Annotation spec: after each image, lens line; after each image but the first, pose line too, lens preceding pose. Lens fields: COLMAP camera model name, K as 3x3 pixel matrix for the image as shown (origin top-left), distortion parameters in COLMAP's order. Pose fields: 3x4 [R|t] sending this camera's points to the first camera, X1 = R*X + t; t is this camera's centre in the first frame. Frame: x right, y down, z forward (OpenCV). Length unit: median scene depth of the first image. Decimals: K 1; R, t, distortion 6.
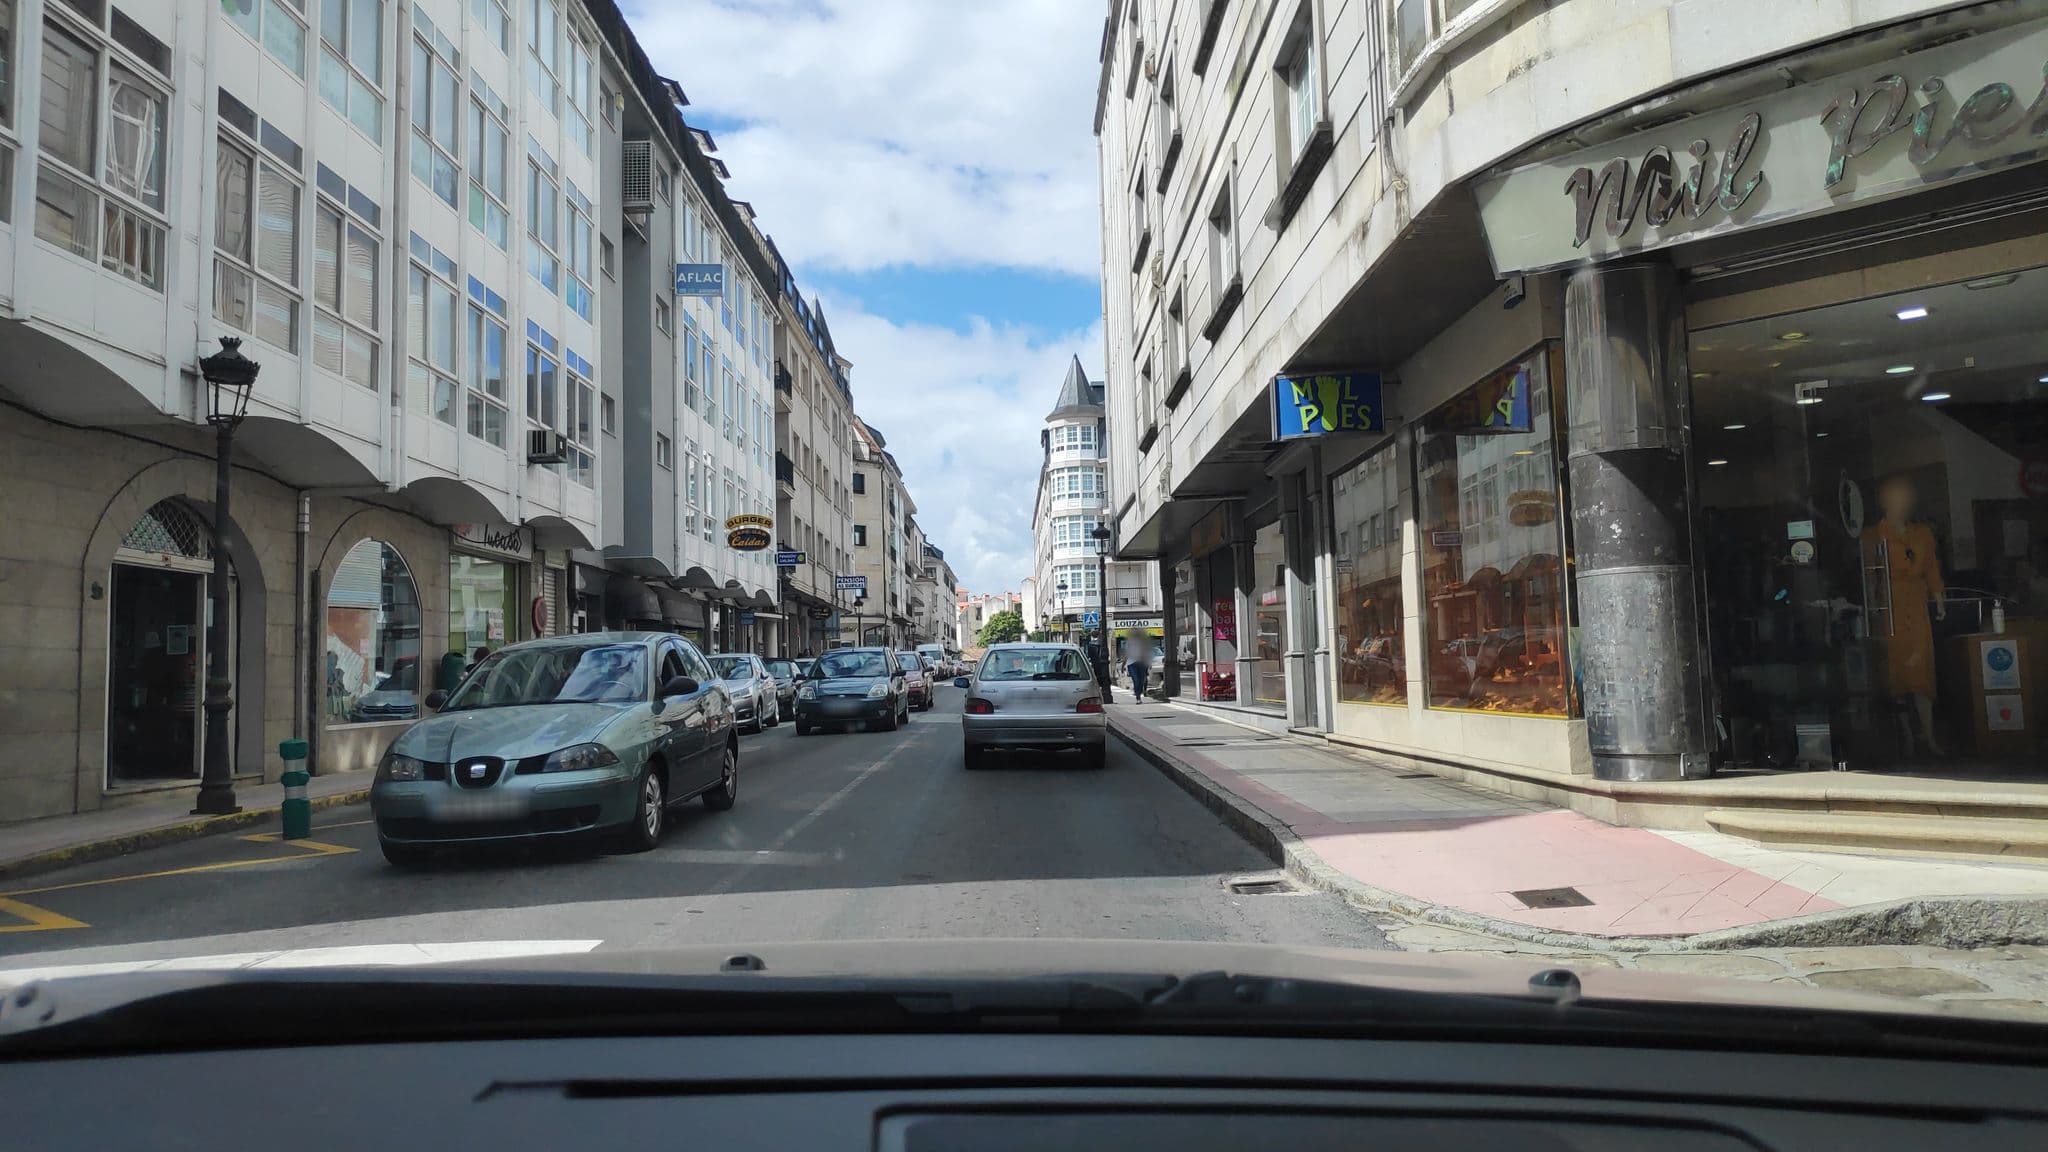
lens RADIAL K [[1428.8, 0, 1024.0], [0, 1428.8, 576.0], [0, 0, 1]] dist [-0.032733, 0.000100]
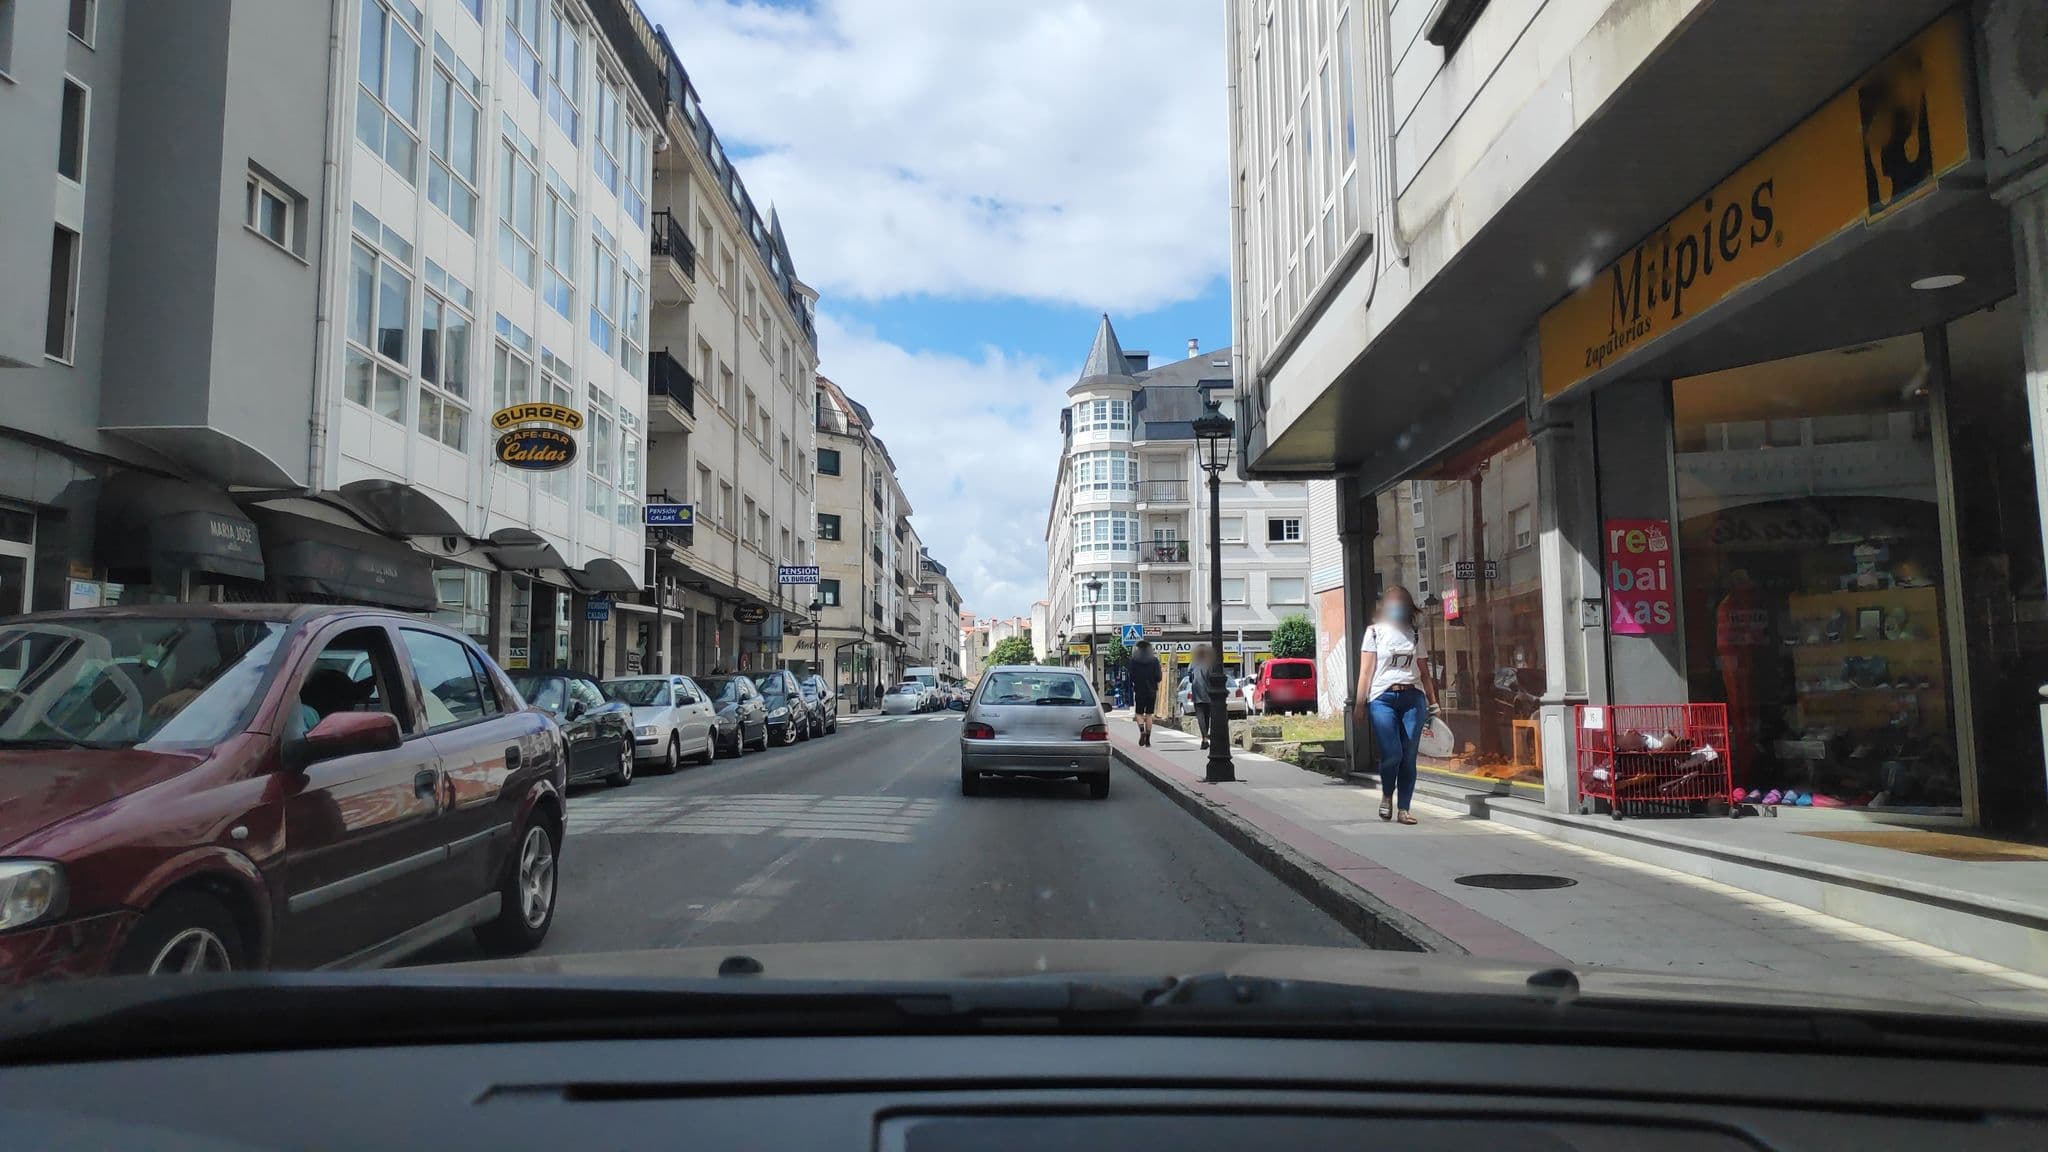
lens RADIAL K [[1420.5, 0, 1110.8], [0, 1420.5, 574.3], [0, 0, 1]] dist [0.005247, 0.001328]
pose [[0.998388, 0.015331, 0.054651, -0.003010], [-0.014085, 0.999634, -0.023112, 0.012577], [-0.054986, 0.022305, 0.998238, 0.190391]]
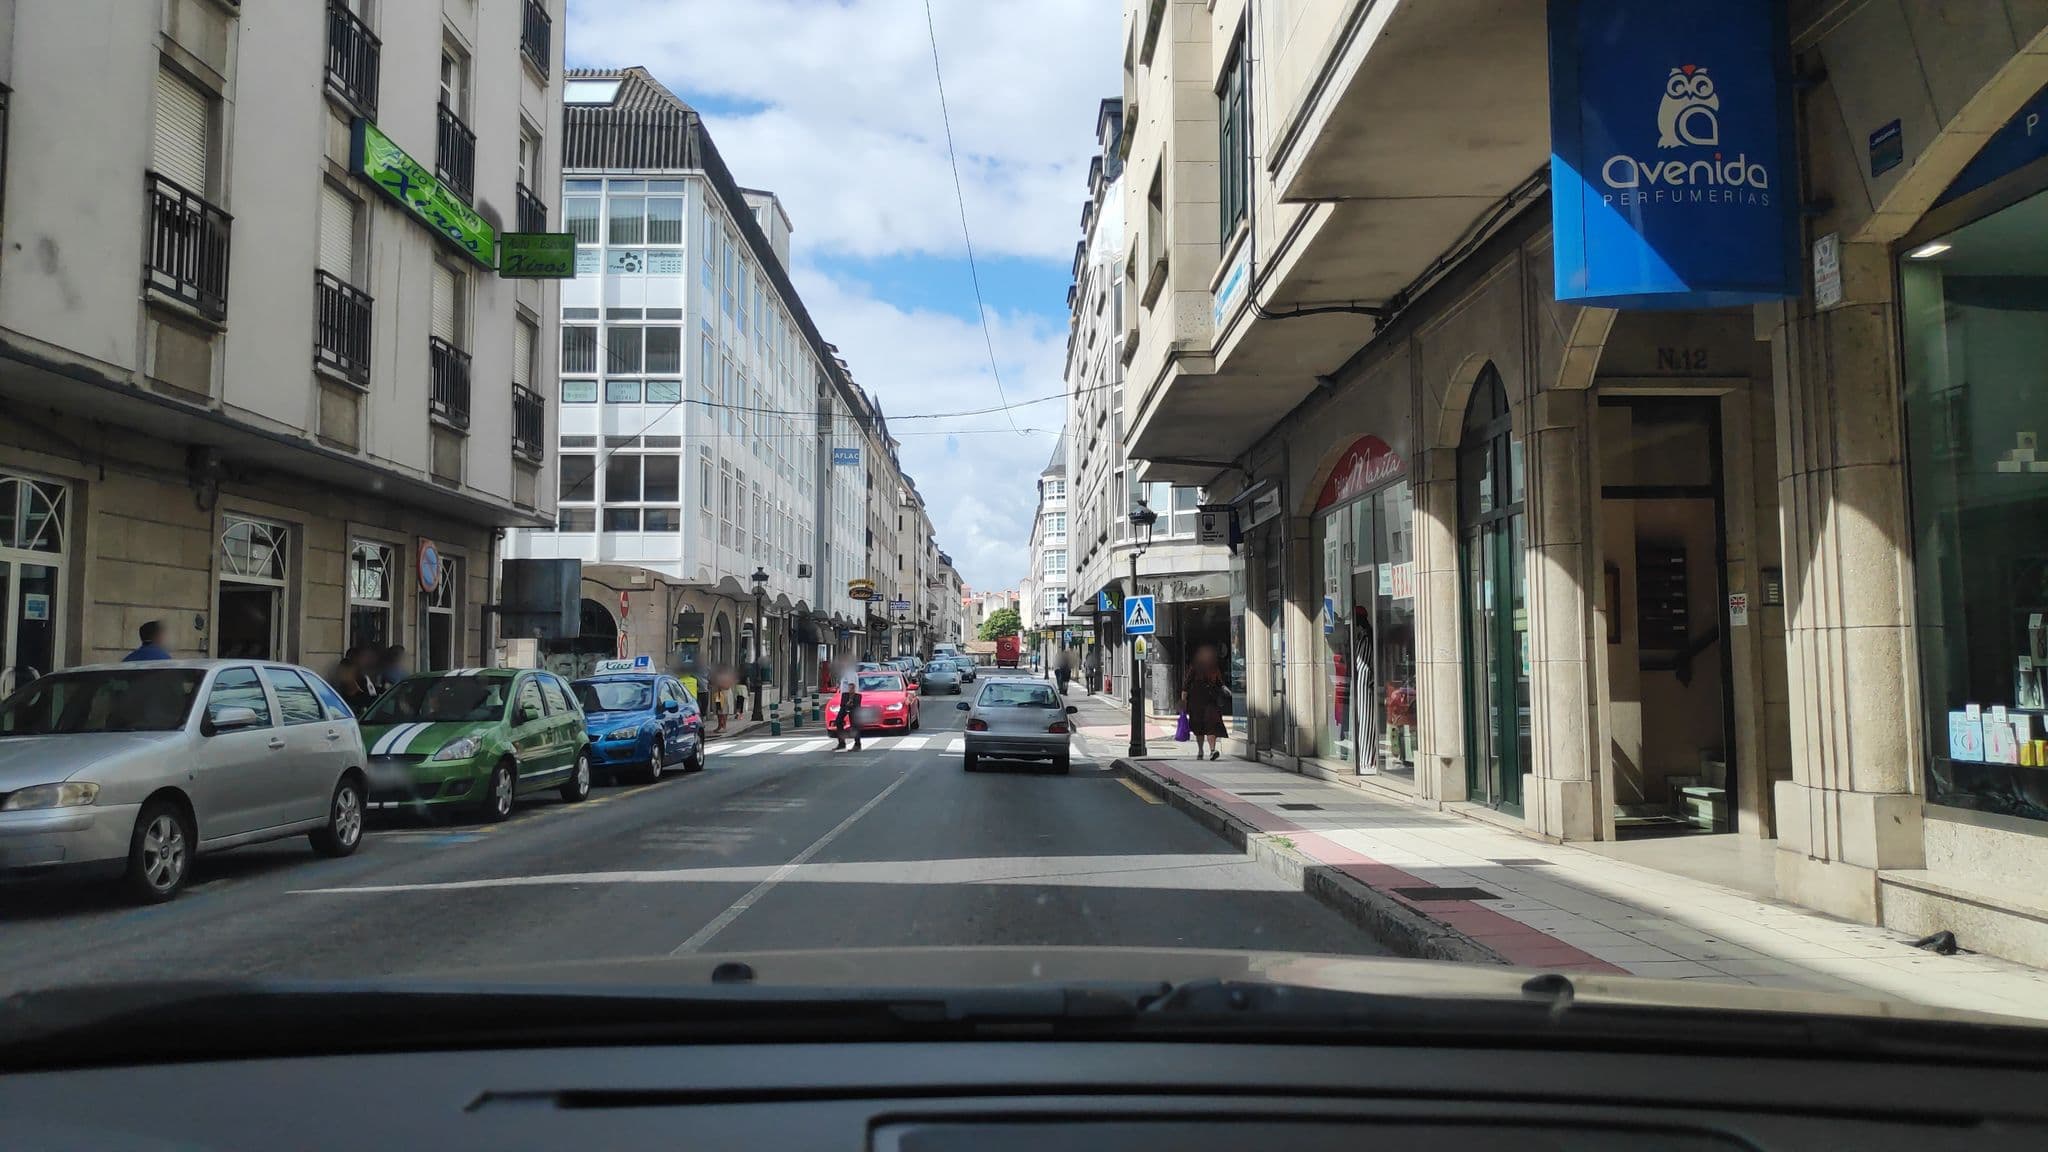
lens RADIAL K [[1428.8, 0, 1024.0], [0, 1428.8, 576.0], [0, 0, 1]] dist [-0.032733, 0.000100]
pose [[0.999455, 0.033005, 0.000353, 0.002211], [-0.033007, 0.999426, 0.007675, -0.026832], [-0.000100, -0.007683, 0.999970, -0.299488]]
